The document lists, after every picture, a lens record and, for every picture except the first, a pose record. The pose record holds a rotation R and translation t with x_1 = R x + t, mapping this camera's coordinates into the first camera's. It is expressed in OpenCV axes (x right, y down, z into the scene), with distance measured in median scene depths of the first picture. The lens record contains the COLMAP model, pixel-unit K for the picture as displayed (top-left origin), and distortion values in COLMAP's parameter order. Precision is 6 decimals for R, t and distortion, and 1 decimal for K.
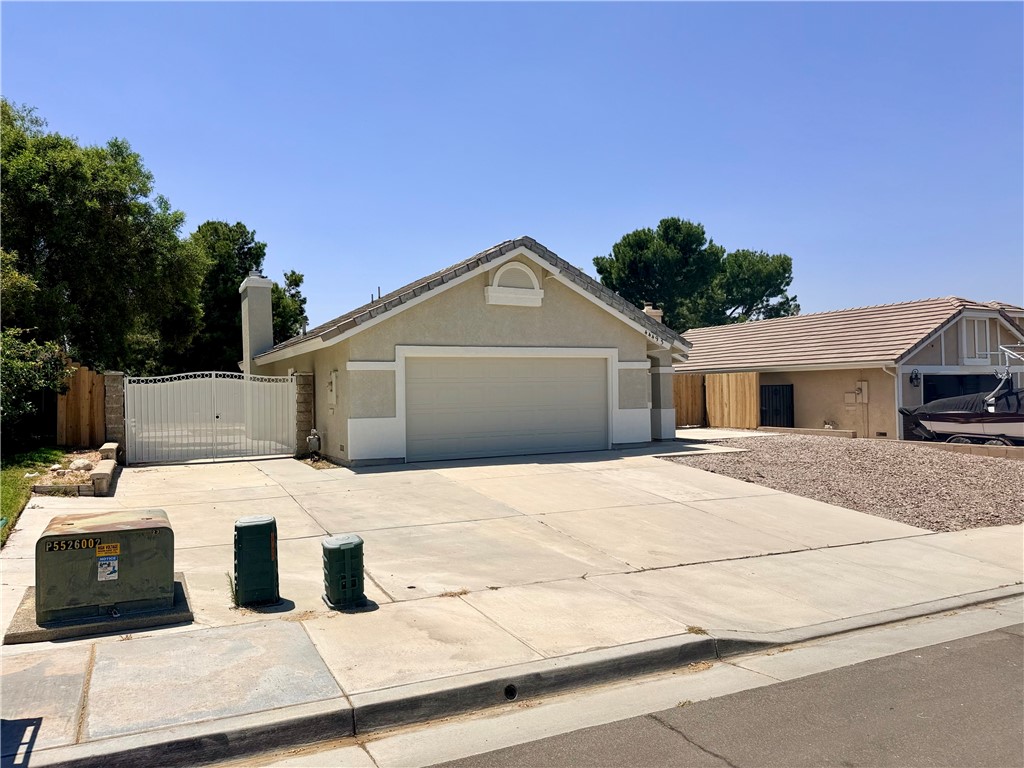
lens RADIAL K [[712.2, 0, 509.7], [0, 712.2, 386.2], [0, 0, 1]] dist [0.128864, -0.193627]
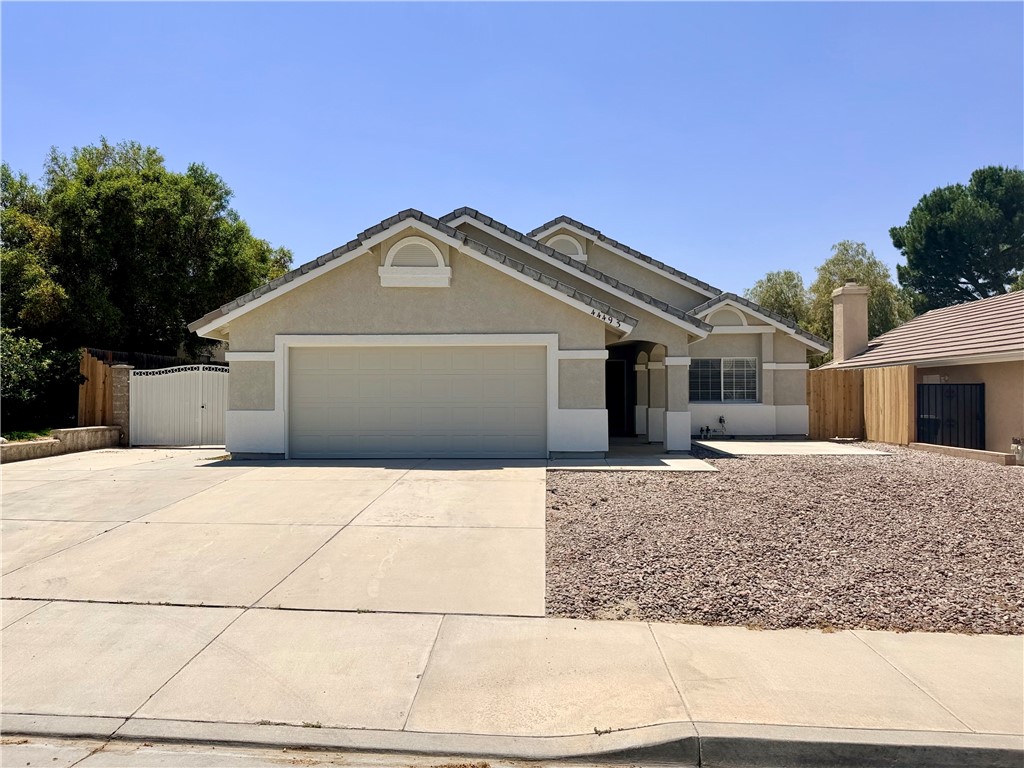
lens RADIAL K [[722.2, 0, 512.0], [0, 722.2, 384.0], [0, 0, 1]] dist [0.058063, -0.078217]
pose [[0.871572, 0.006731, -0.490221, 0.511303], [-0.009781, 0.999945, -0.003661, 0.007476], [0.490170, 0.007985, 0.871590, 0.269188]]
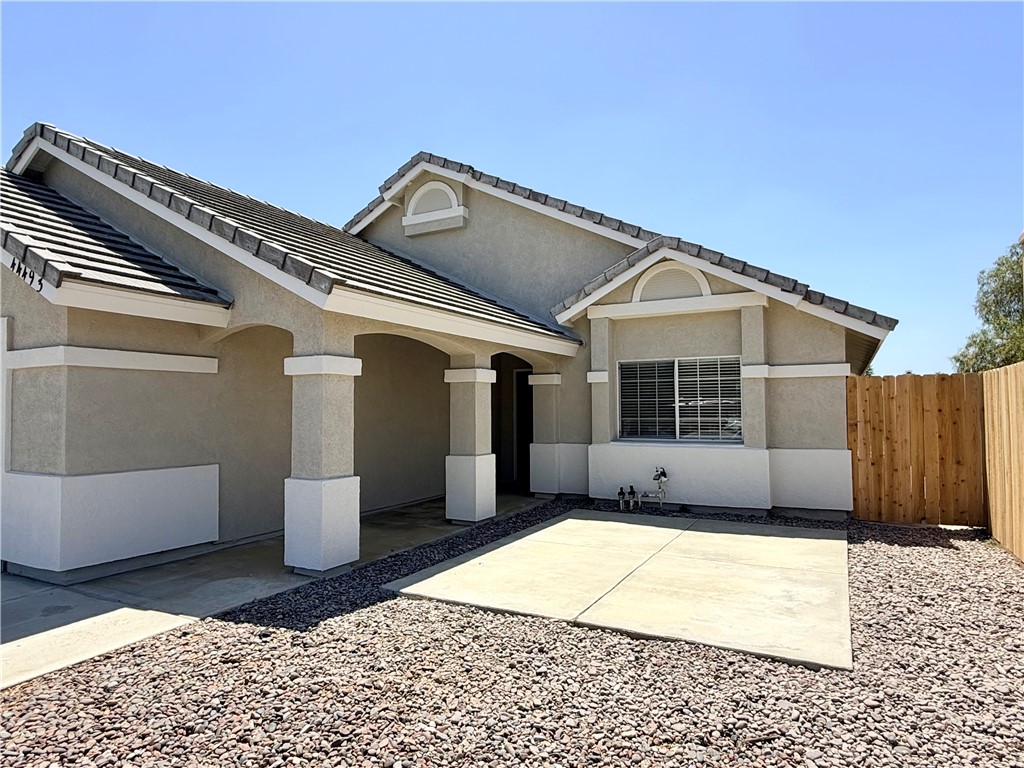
lens RADIAL K [[618.1, 0, 512.0], [0, 618.1, 384.0], [0, 0, 1]] dist [0.019664, 0.000362]
pose [[0.572125, -0.020837, -0.819902, 0.597709], [0.001582, 0.999703, -0.024303, -0.007432], [0.820165, 0.012607, 0.571988, 1.044186]]
